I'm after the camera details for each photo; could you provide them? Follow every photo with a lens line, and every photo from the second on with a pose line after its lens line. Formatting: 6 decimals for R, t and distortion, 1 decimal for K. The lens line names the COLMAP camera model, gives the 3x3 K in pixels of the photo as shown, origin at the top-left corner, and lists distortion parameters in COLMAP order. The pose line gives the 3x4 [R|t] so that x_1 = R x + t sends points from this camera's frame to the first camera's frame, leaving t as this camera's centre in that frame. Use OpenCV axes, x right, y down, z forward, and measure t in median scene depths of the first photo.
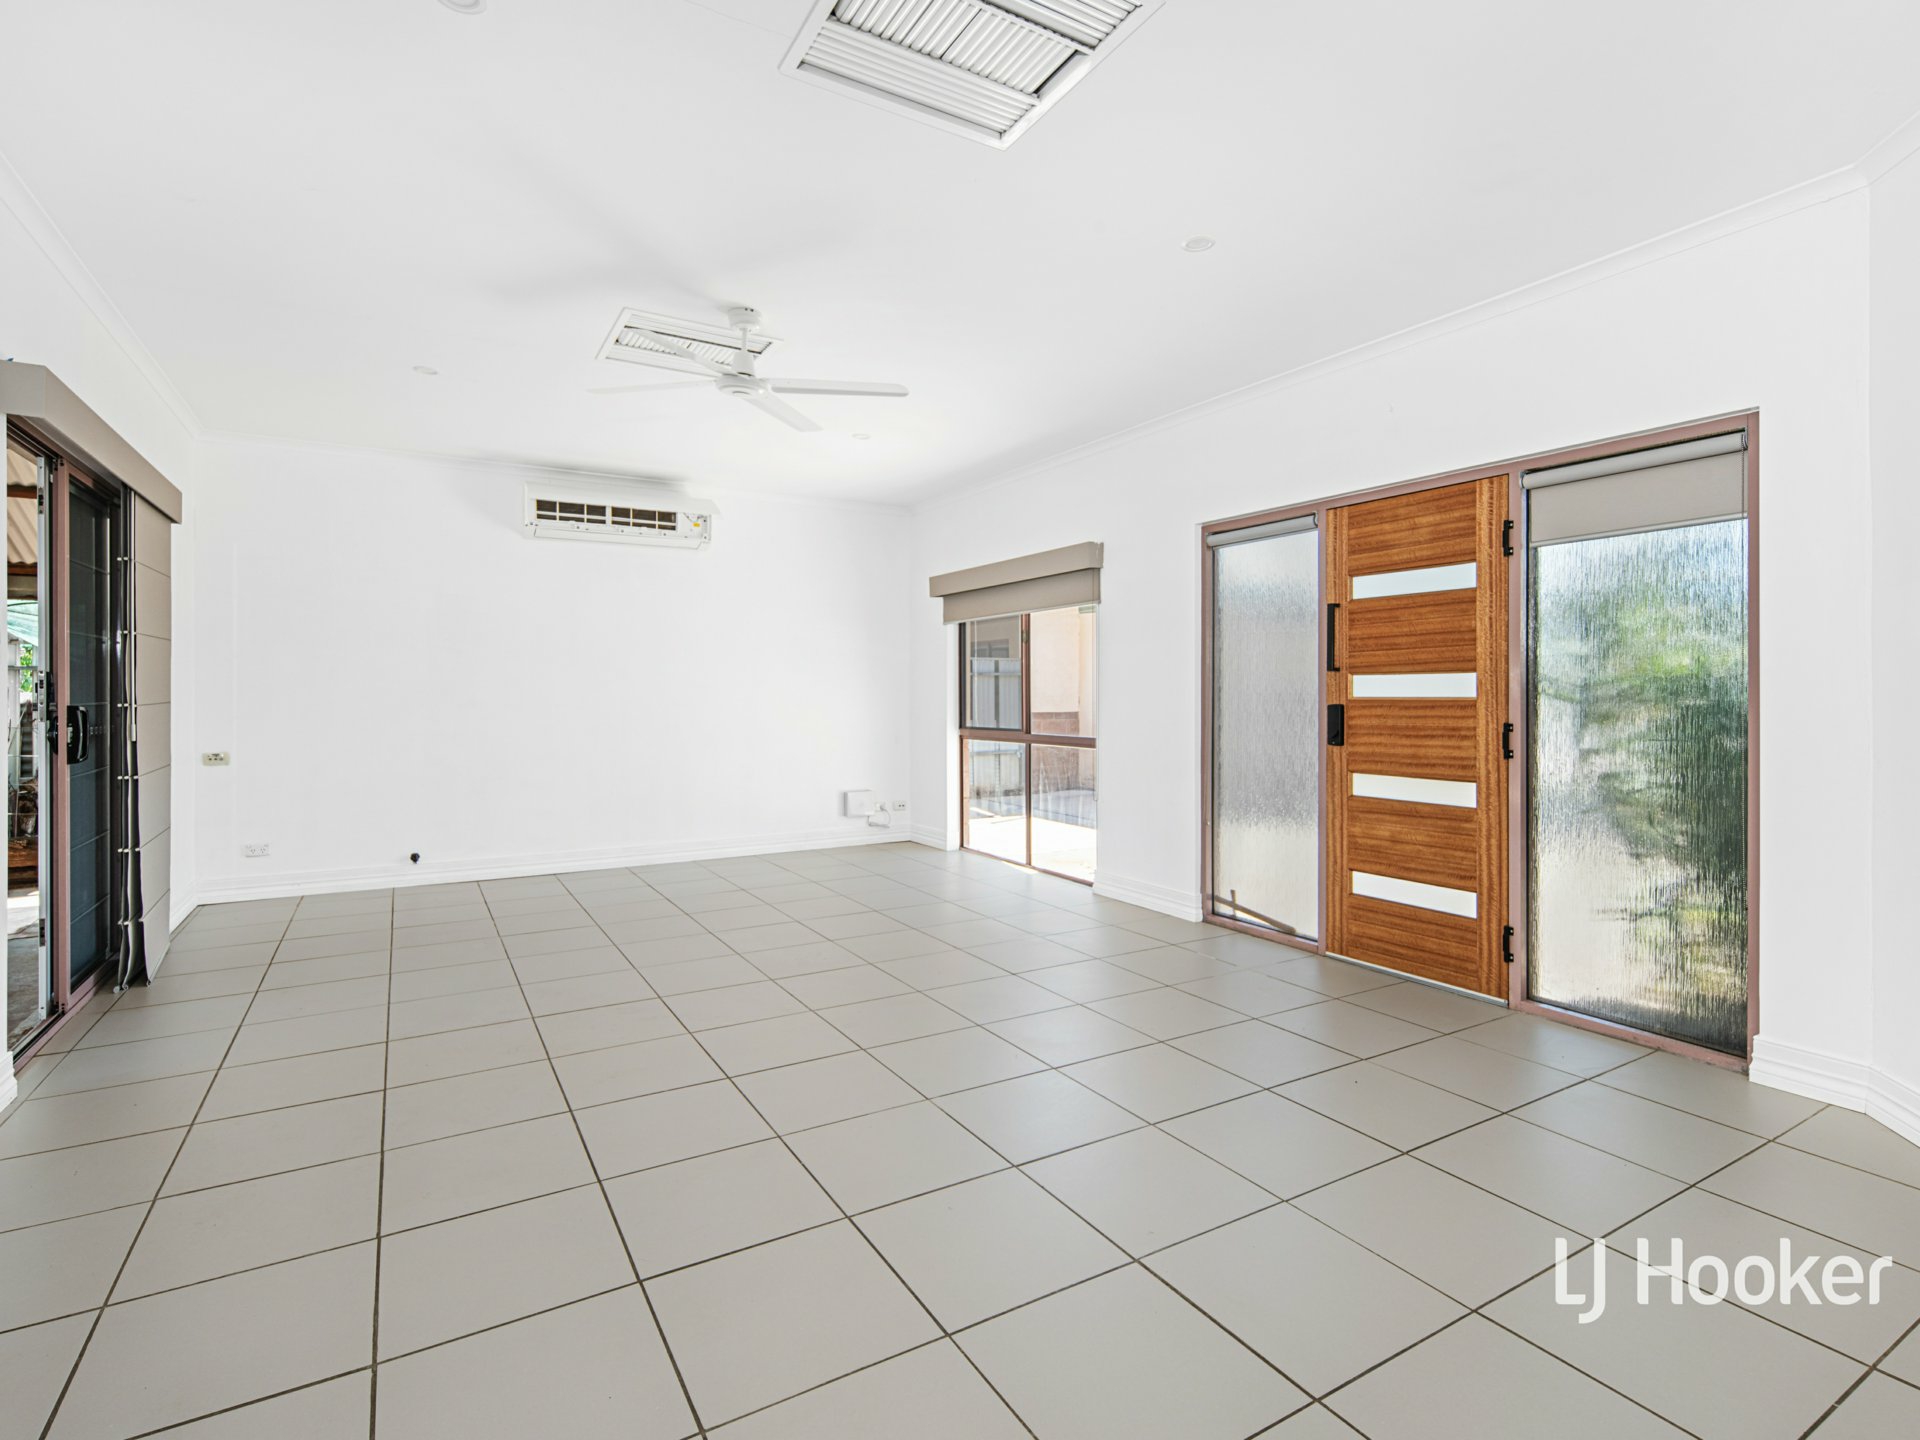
lens RADIAL K [[957.3, 0, 971.8], [0, 957.3, 698.3], [0, 0, 1]] dist [0.004008, -0.004318]
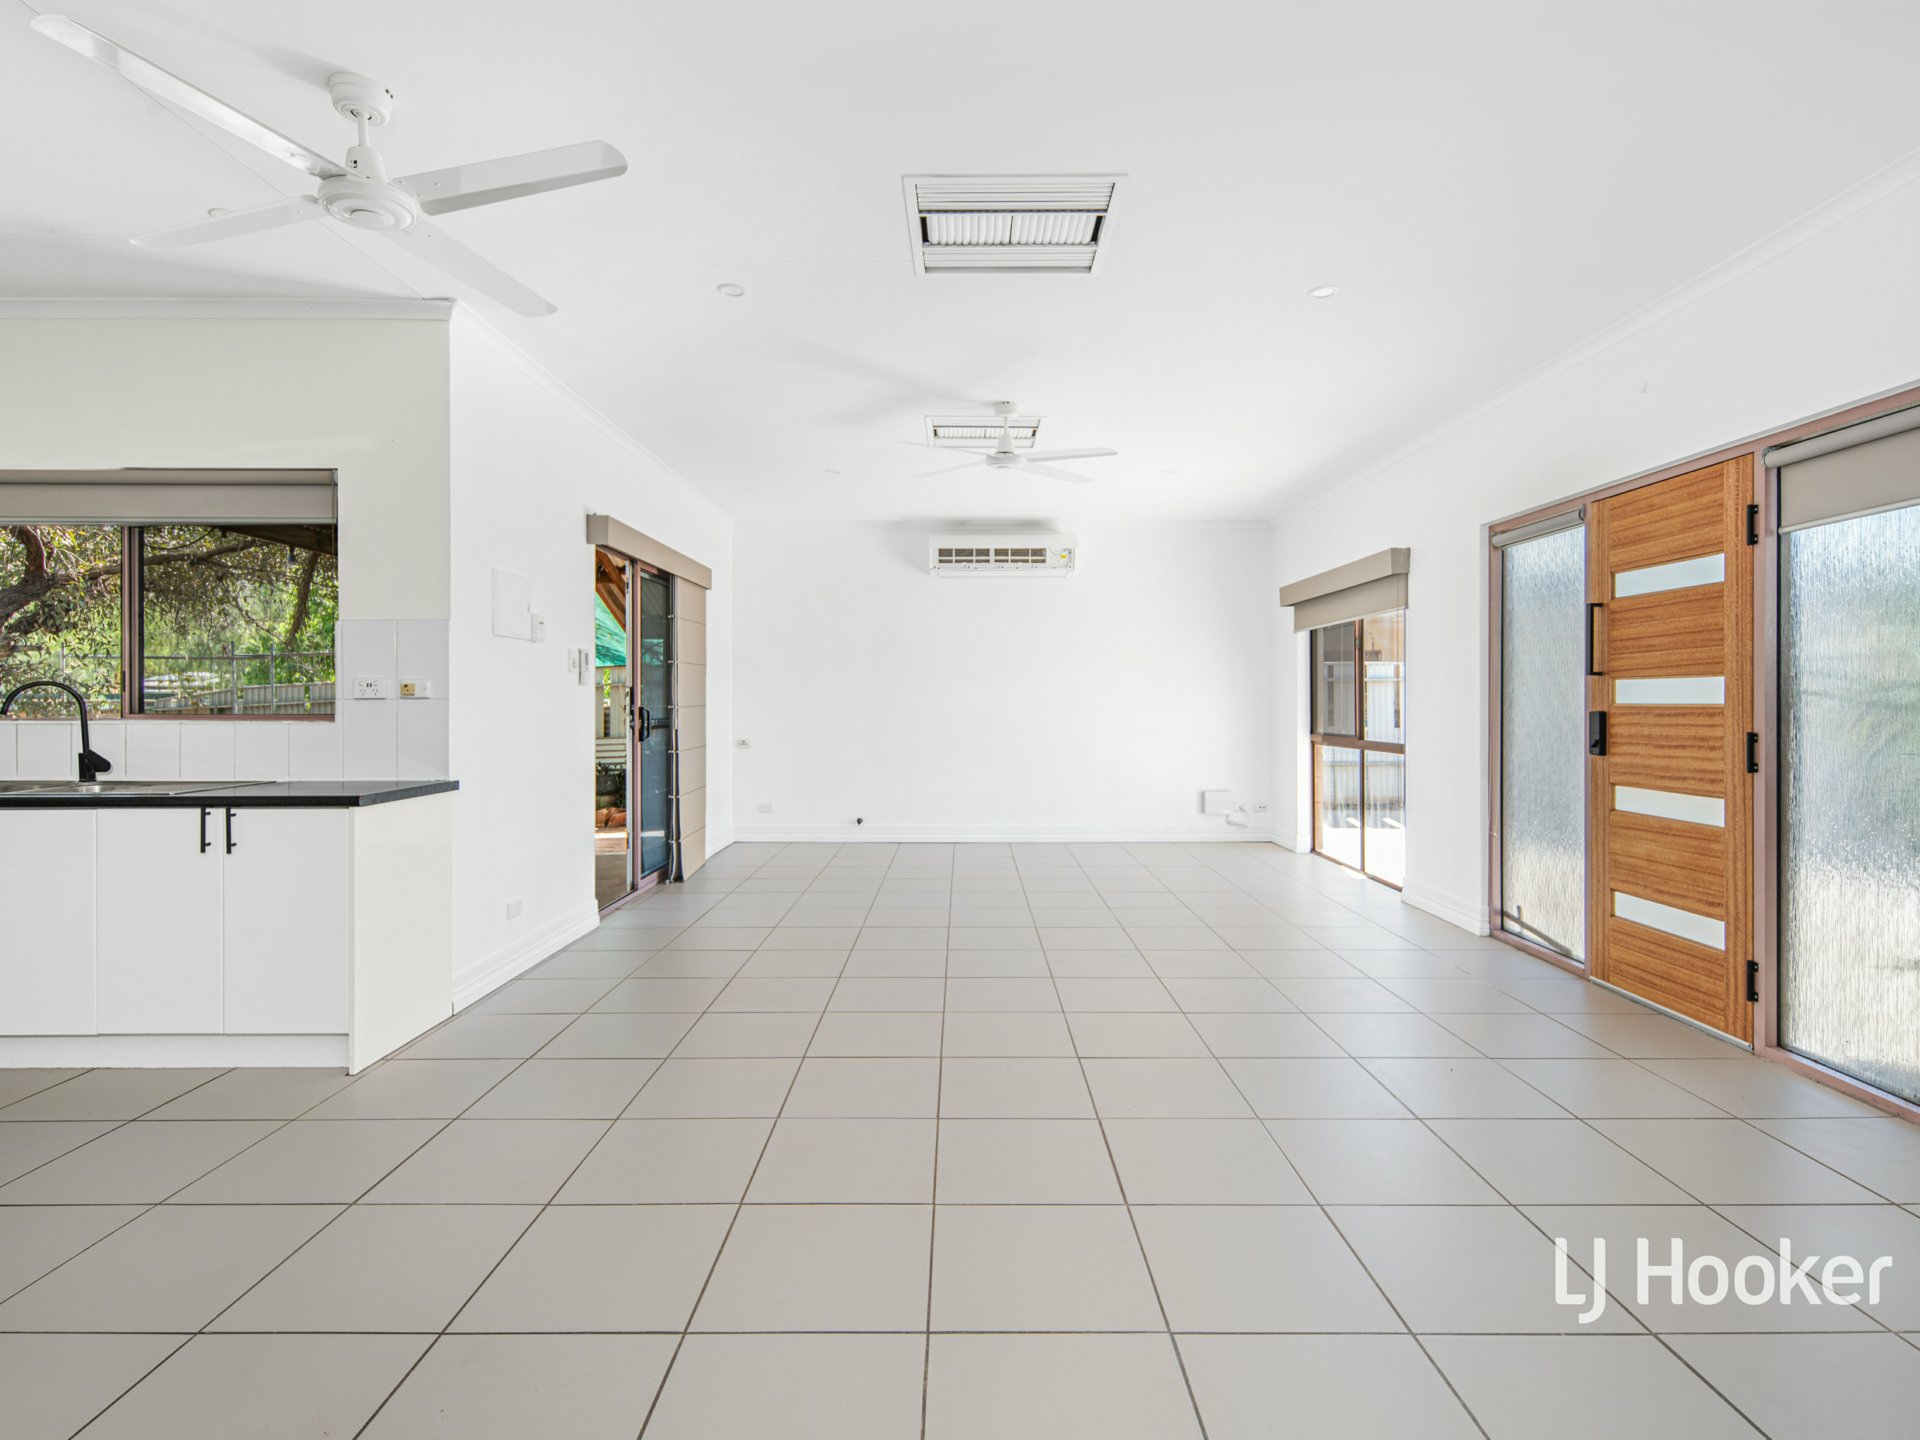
lens RADIAL K [[957.3, 0, 951.3], [0, 957.3, 704.6], [0, 0, 1]] dist [0.004008, -0.004318]
pose [[0.854433, 0.002605, -0.519555, 0.278366], [-0.002964, 0.999996, 0.000138, 0.001383], [0.519553, 0.001422, 0.854437, -0.104938]]
